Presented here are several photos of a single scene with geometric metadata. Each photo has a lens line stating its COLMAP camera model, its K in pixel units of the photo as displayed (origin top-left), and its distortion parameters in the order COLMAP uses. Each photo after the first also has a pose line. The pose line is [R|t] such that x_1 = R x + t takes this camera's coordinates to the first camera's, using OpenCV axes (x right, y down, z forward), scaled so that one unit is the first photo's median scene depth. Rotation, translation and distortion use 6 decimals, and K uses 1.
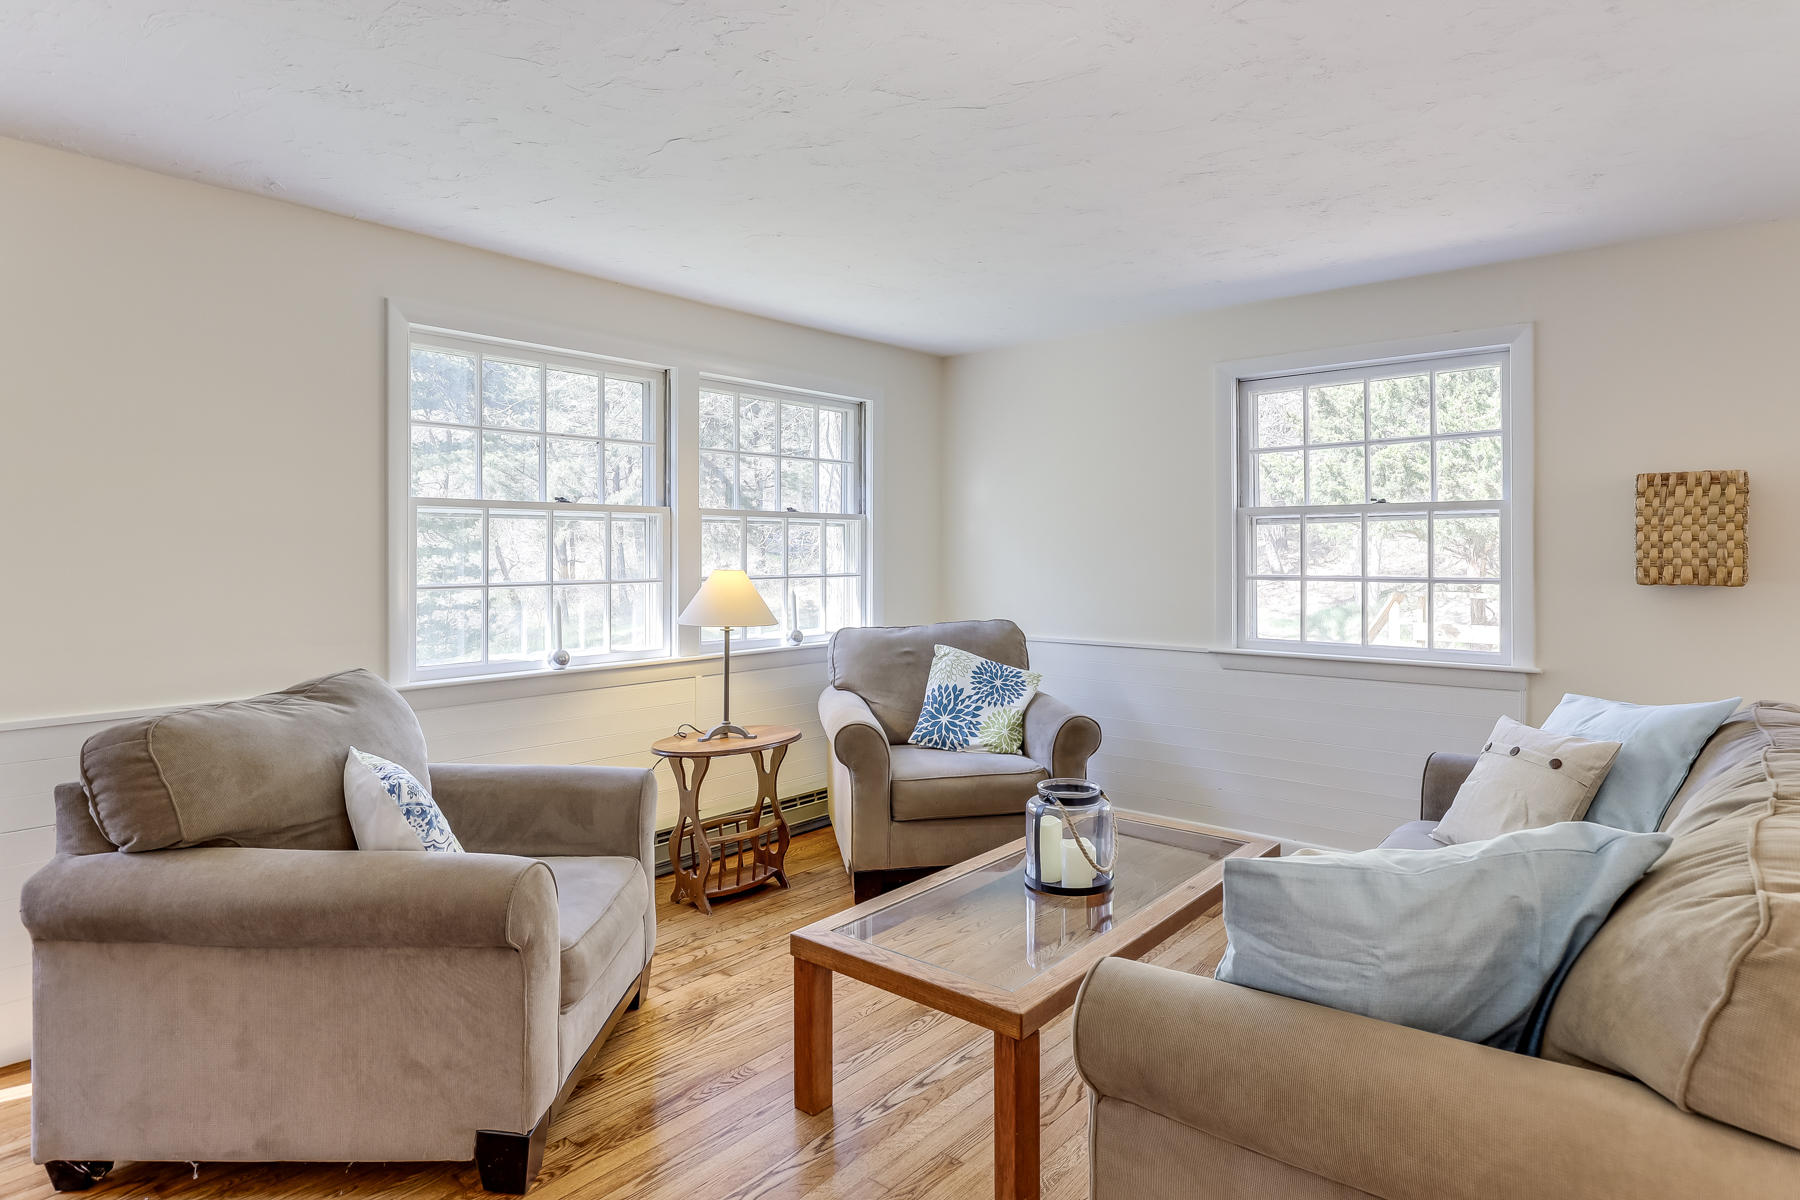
lens RADIAL K [[948.6, 0, 918.4], [0, 948.6, 574.8], [0, 0, 1]] dist [0.001006, -0.000170]
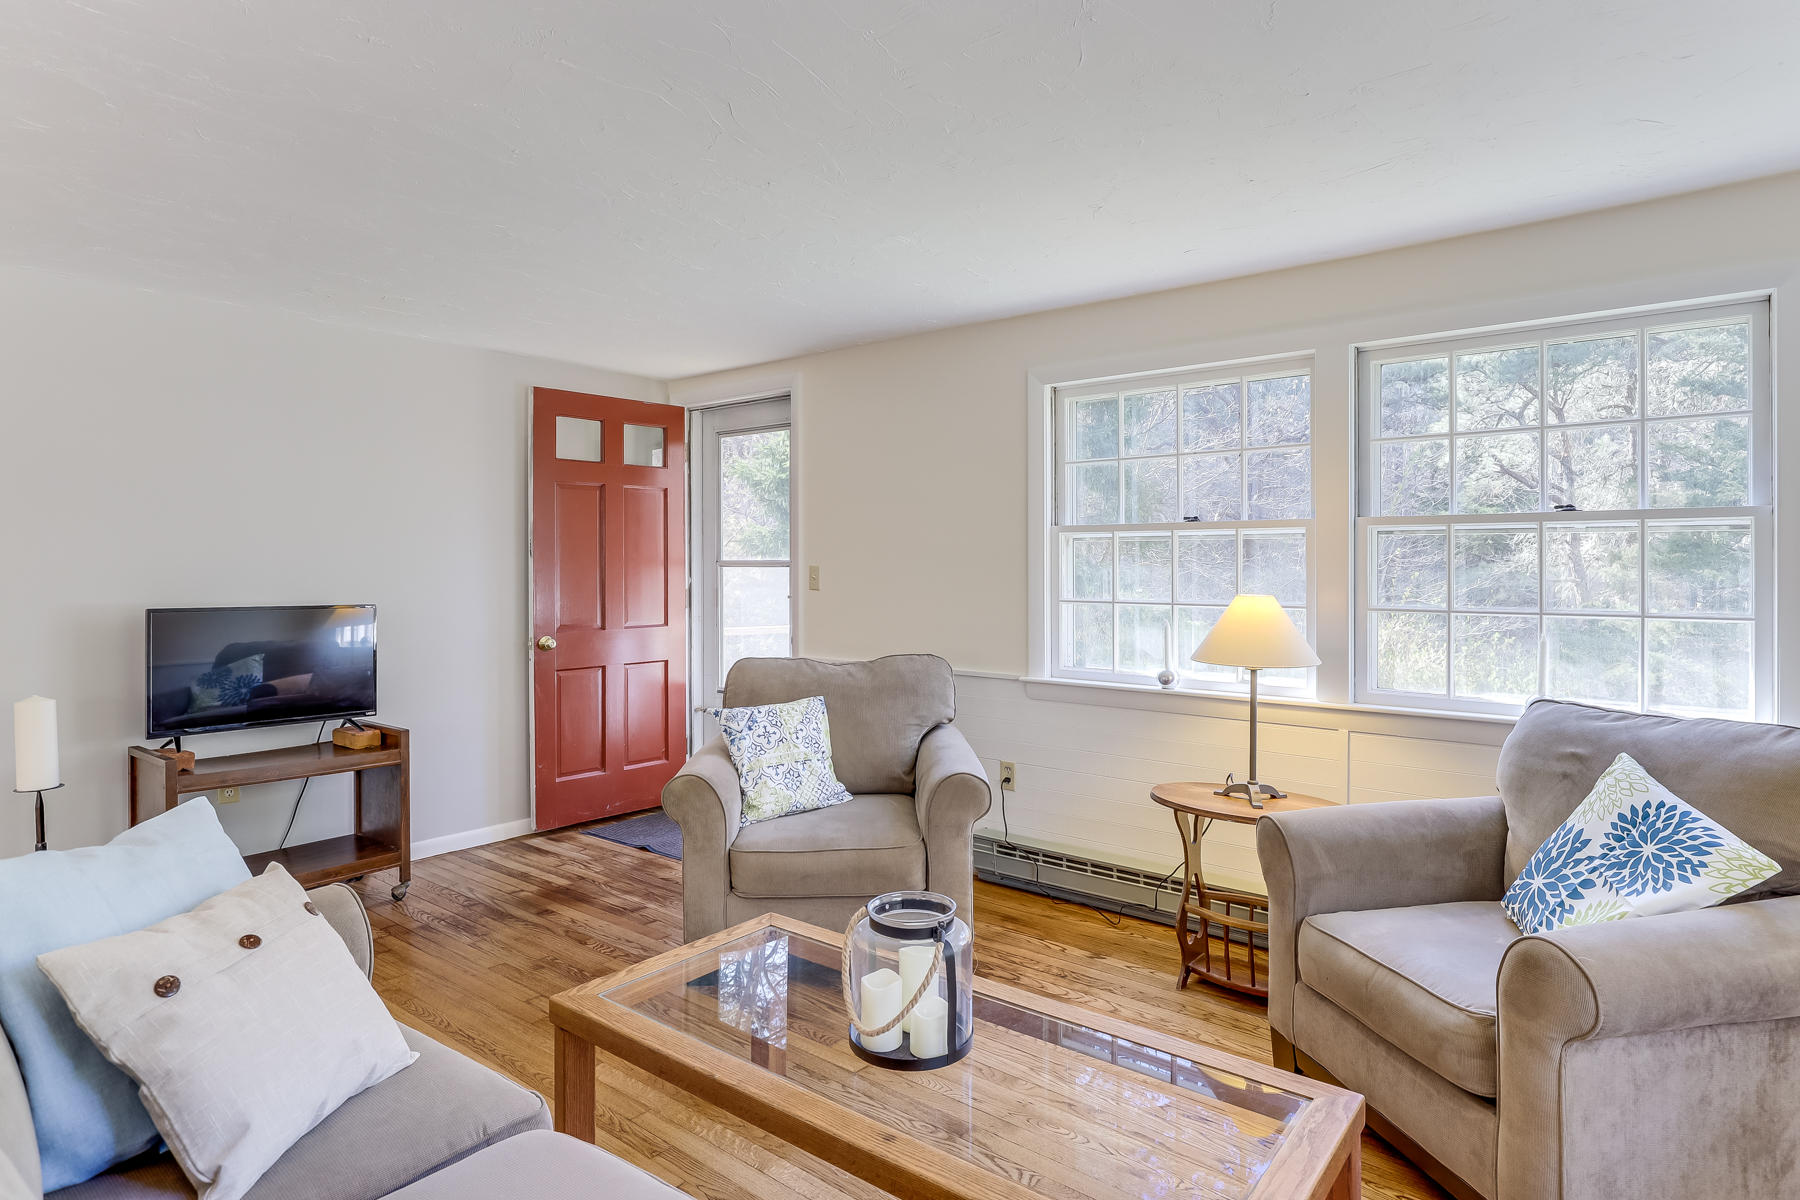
lens RADIAL K [[948.6, 0, 918.4], [0, 948.6, 574.8], [0, 0, 1]] dist [0.001006, -0.000170]
pose [[0.057468, 0.006611, -0.998325, 0.606823], [-0.027690, 0.999604, 0.005025, -0.019435], [0.997963, 0.027355, 0.057629, 0.670373]]
